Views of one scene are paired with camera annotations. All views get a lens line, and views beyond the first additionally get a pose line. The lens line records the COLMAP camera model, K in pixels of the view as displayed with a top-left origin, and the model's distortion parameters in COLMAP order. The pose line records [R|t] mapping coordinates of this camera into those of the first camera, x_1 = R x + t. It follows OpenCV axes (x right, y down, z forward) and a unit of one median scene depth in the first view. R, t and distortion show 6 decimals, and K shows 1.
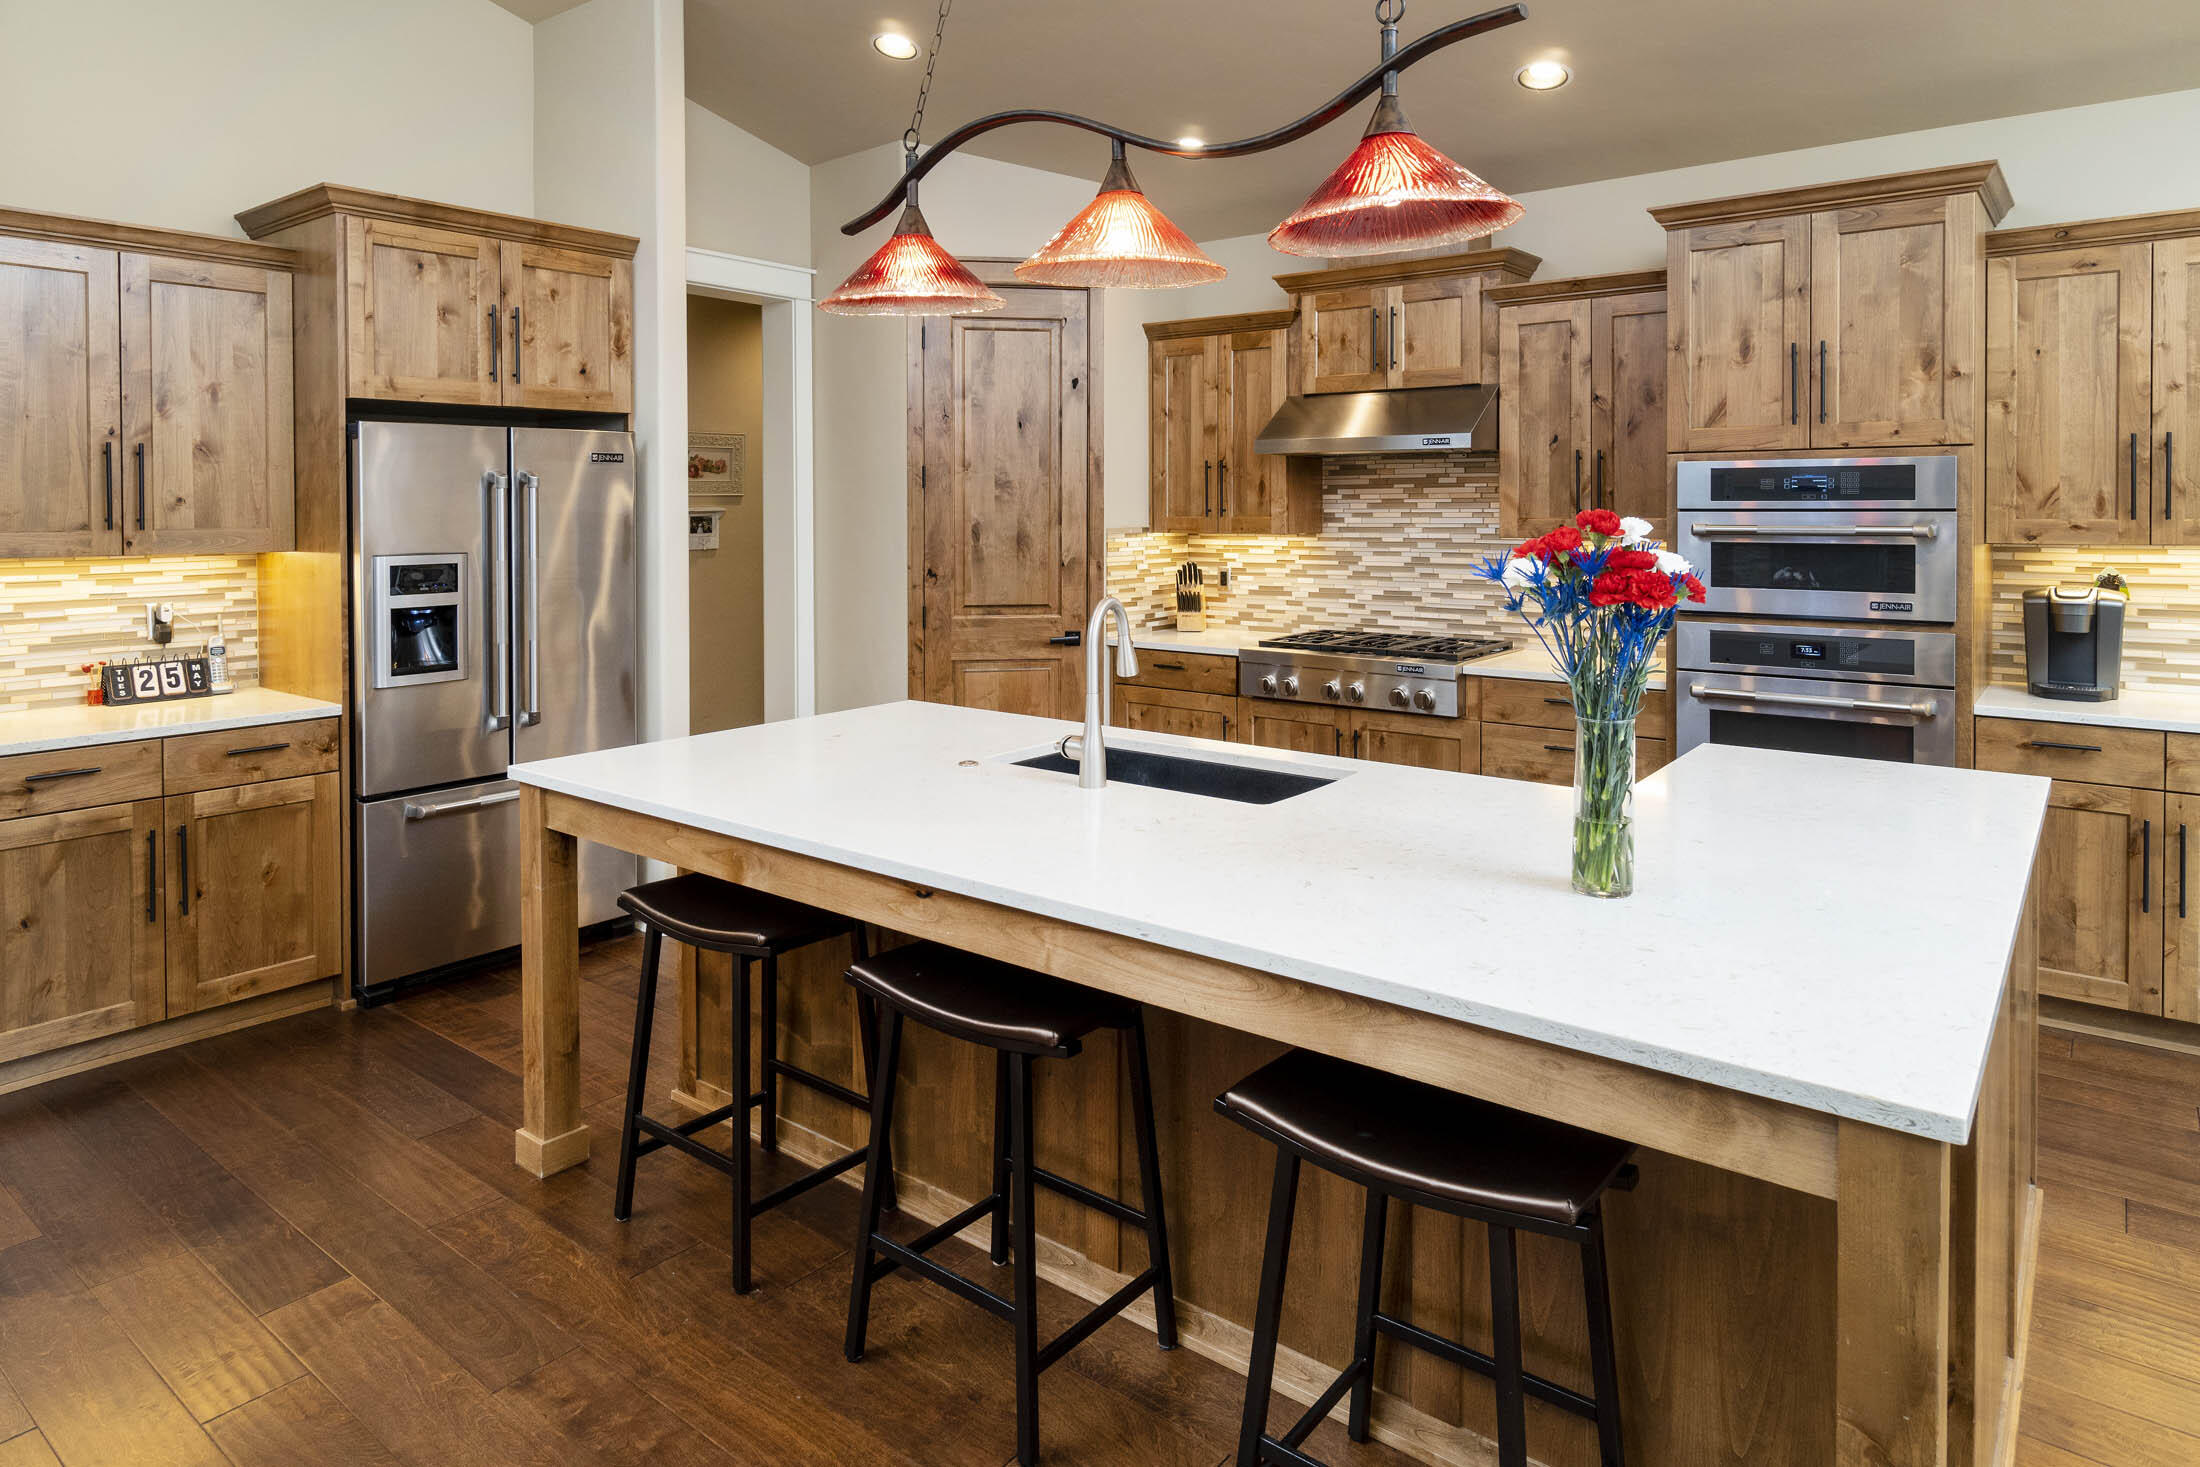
lens RADIAL K [[1310.0, 0, 1062.0], [0, 1310.0, 515.7], [0, 0, 1]] dist [-0.004396, -0.000636]
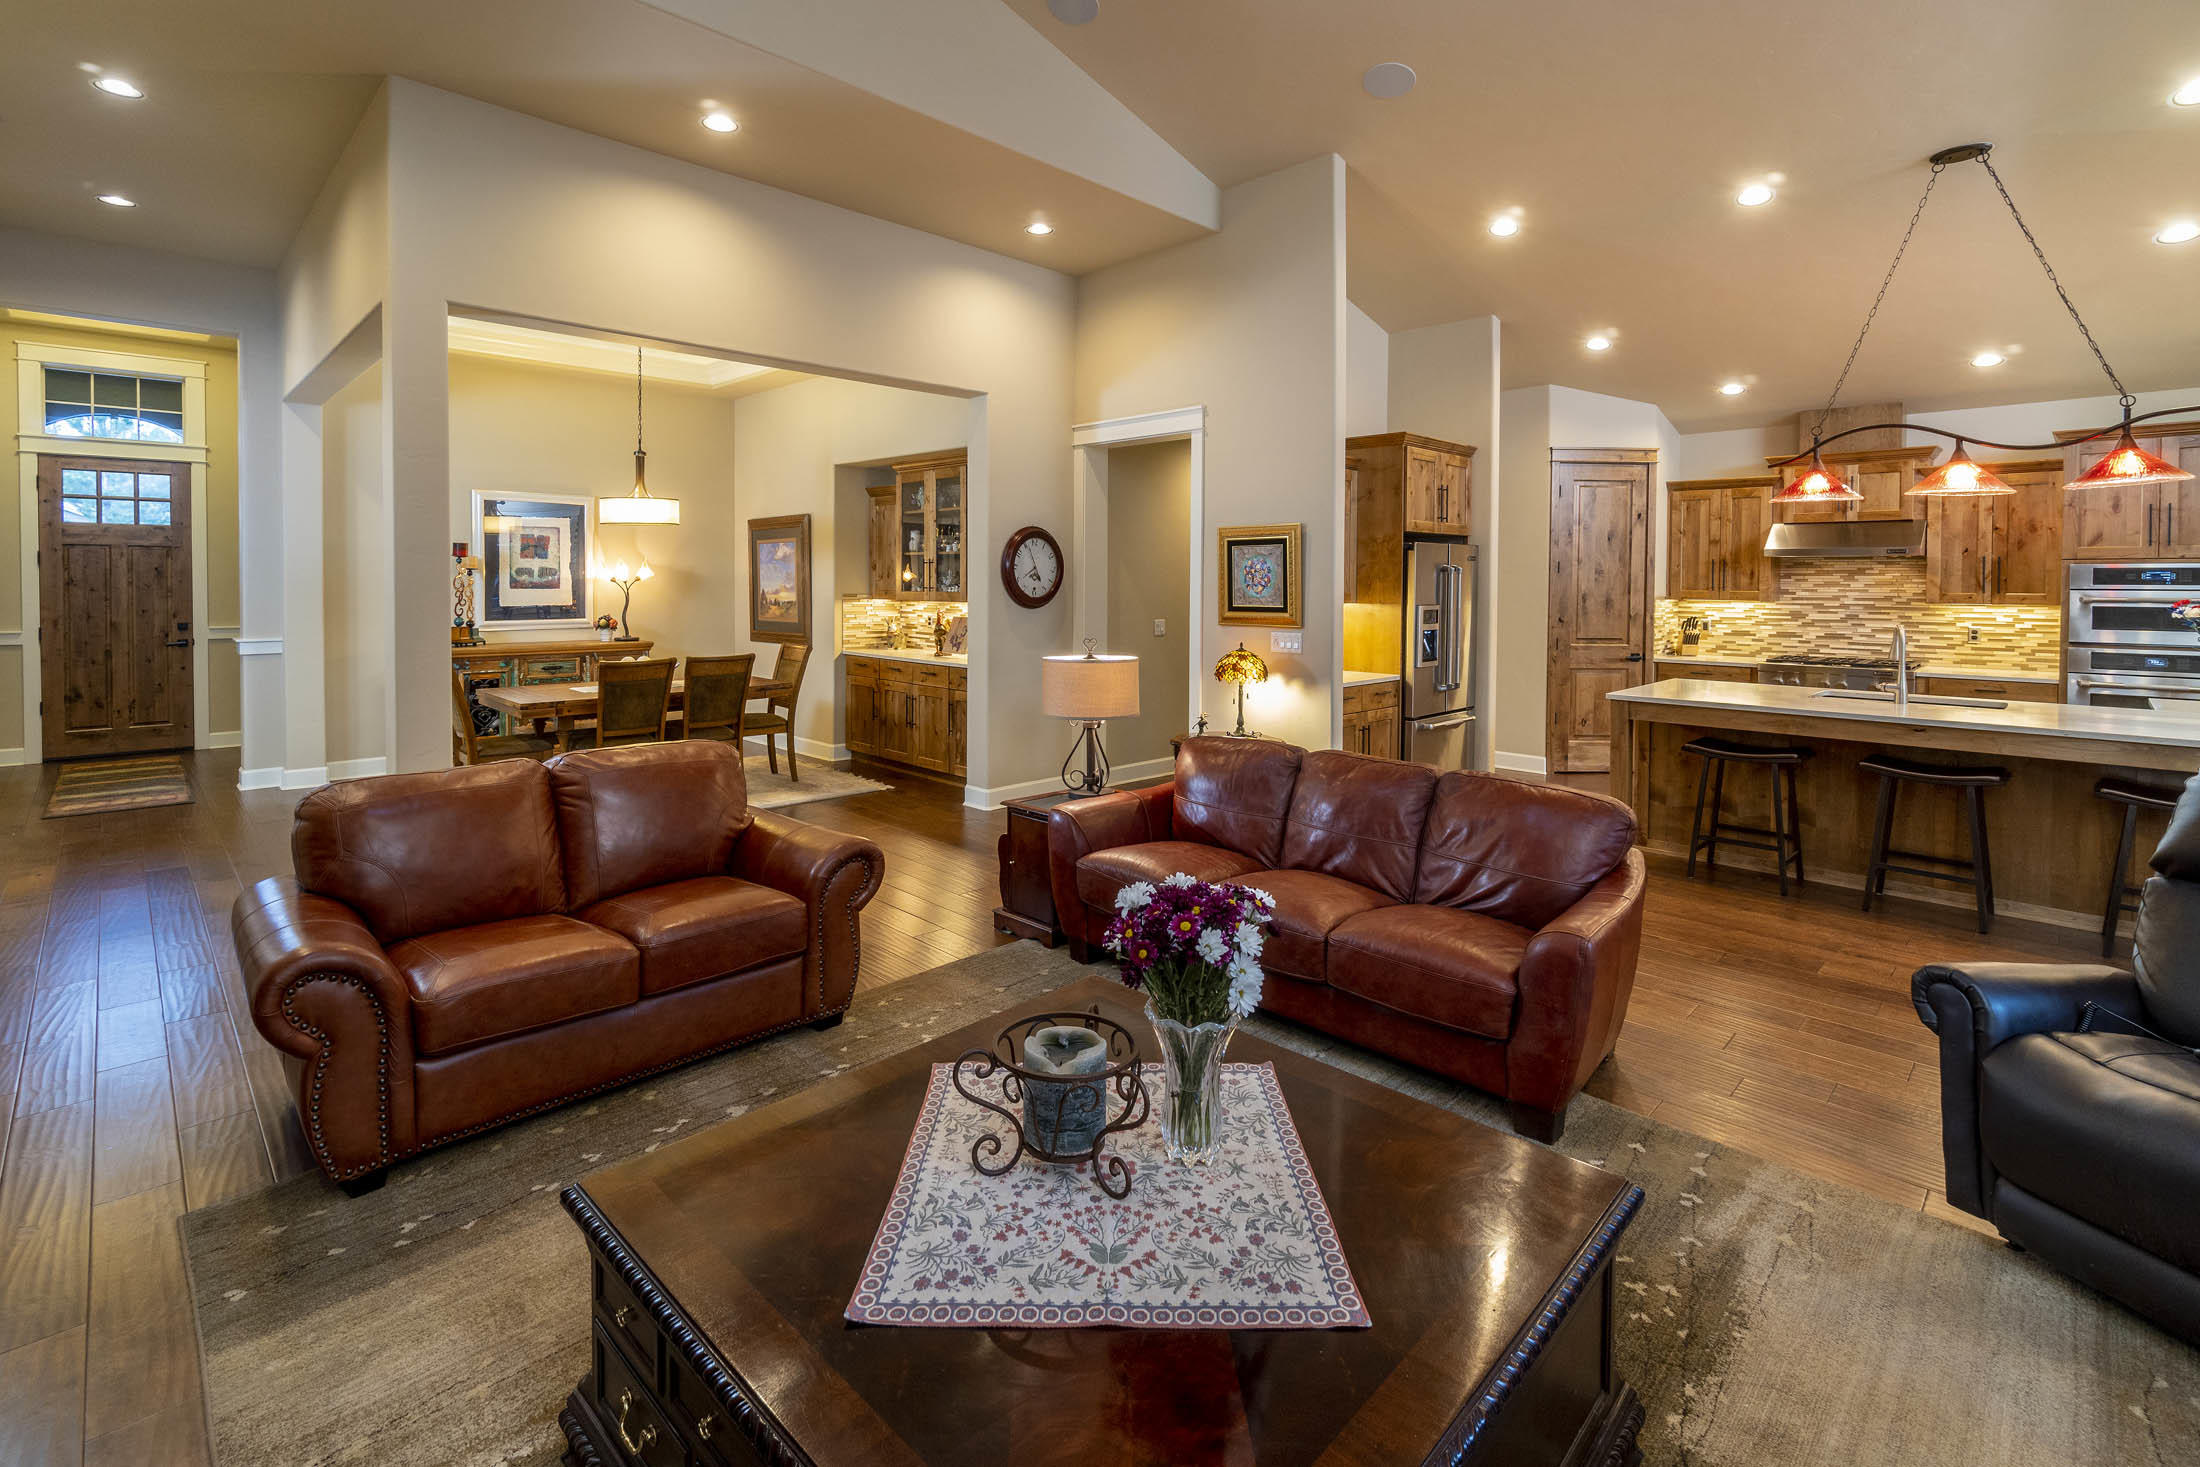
lens RADIAL K [[1013.8, 0, 1057.7], [0, 1013.8, 602.3], [0, 0, 1]] dist [-0.011796, 0.000938]
pose [[0.991953, 0.010868, -0.126139, -0.610634], [-0.009220, 0.999864, 0.013647, 0.005962], [0.126270, -0.012375, 0.991919, -0.484272]]
